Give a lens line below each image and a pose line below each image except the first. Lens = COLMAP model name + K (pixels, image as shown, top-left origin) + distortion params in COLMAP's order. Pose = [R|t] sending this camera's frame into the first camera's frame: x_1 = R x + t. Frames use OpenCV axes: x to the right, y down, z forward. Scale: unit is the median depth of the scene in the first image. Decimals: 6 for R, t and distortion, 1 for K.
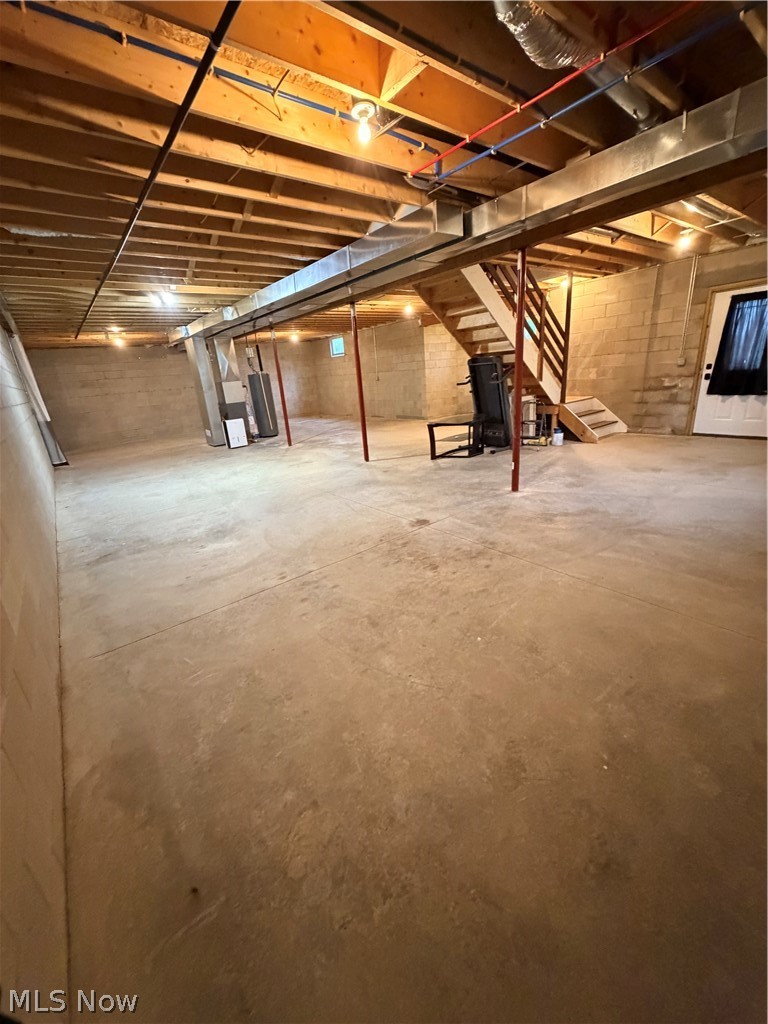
lens RADIAL K [[409.8, 0, 384.0], [0, 409.8, 512.0], [0, 0, 1]] dist [0.000596, -0.000144]
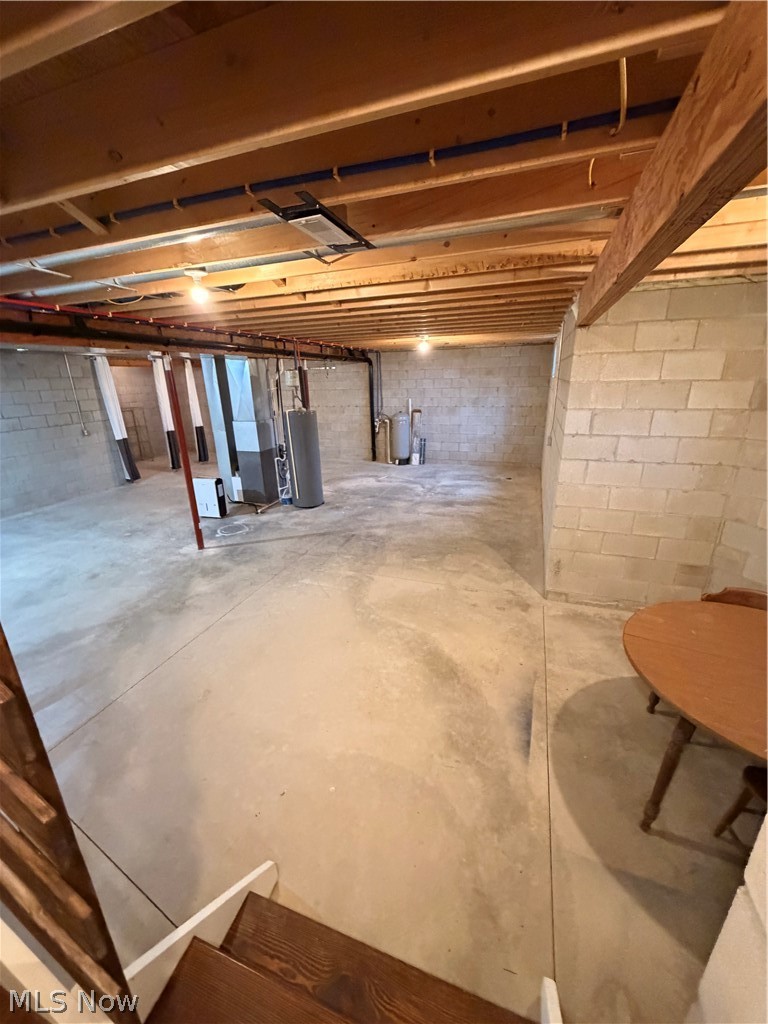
lens RADIAL K [[406.7, 0, 383.0], [0, 406.7, 510.1], [0, 0, 1]] dist [0.000358, -0.000220]
pose [[0.529060, 0.327095, -0.783009, 0.463692], [-0.294556, 0.936140, 0.192040, -0.534950], [0.795822, 0.129039, 0.591622, 1.137998]]
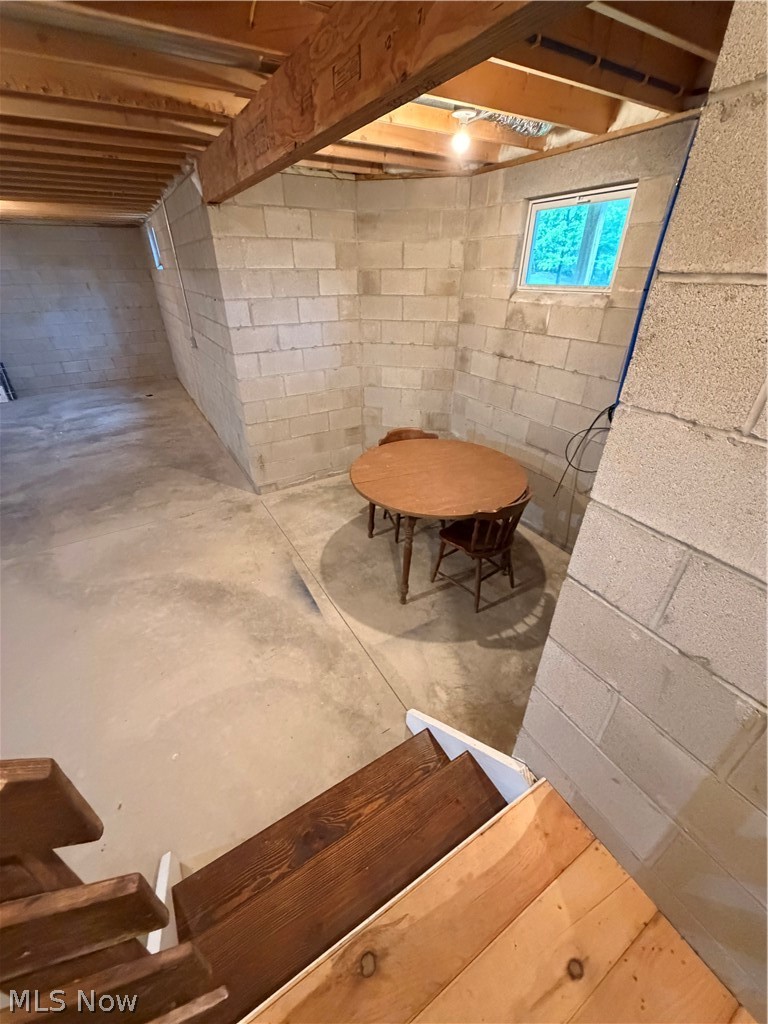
lens RADIAL K [[406.7, 0, 383.0], [0, 406.7, 510.1], [0, 0, 1]] dist [0.000358, -0.000220]
pose [[0.988831, 0.129864, -0.073135, 0.409037], [-0.111649, 0.970496, 0.213710, -0.504421], [0.098731, -0.203158, 0.974156, 1.093527]]
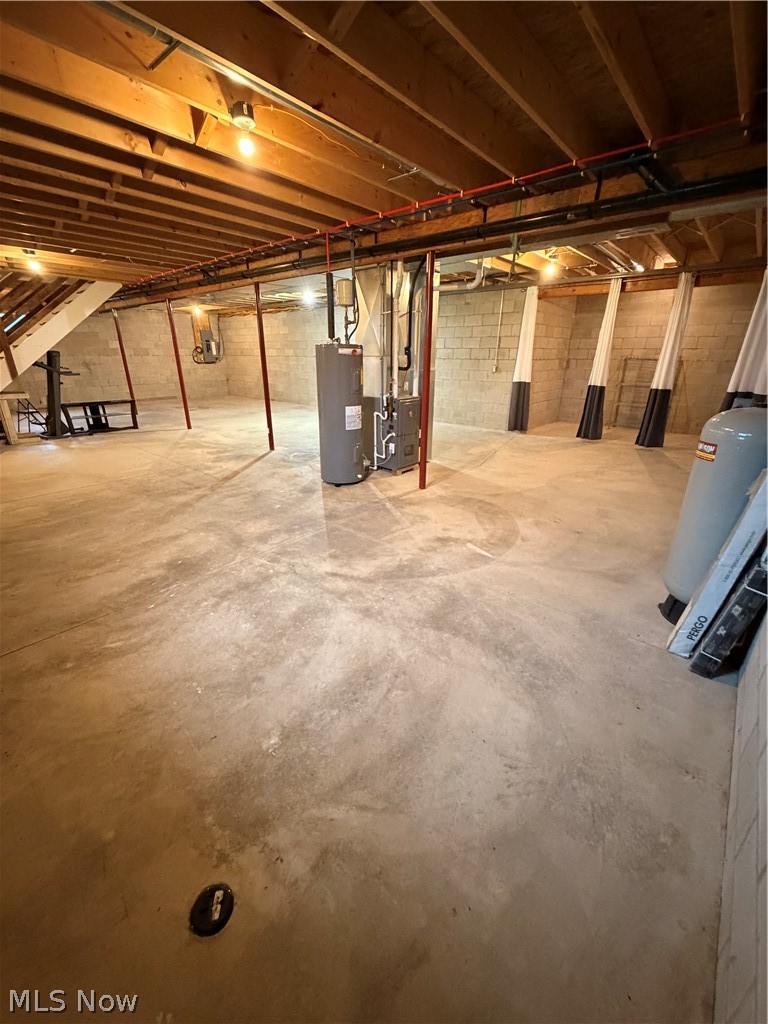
lens RADIAL K [[406.7, 0, 383.0], [0, 406.7, 510.1], [0, 0, 1]] dist [0.000358, -0.000220]
pose [[-0.979710, 0.136558, -0.146699, -0.401864], [0.007395, 0.756084, 0.654433, -0.738448], [0.200285, 0.640069, -0.741753, 2.193801]]
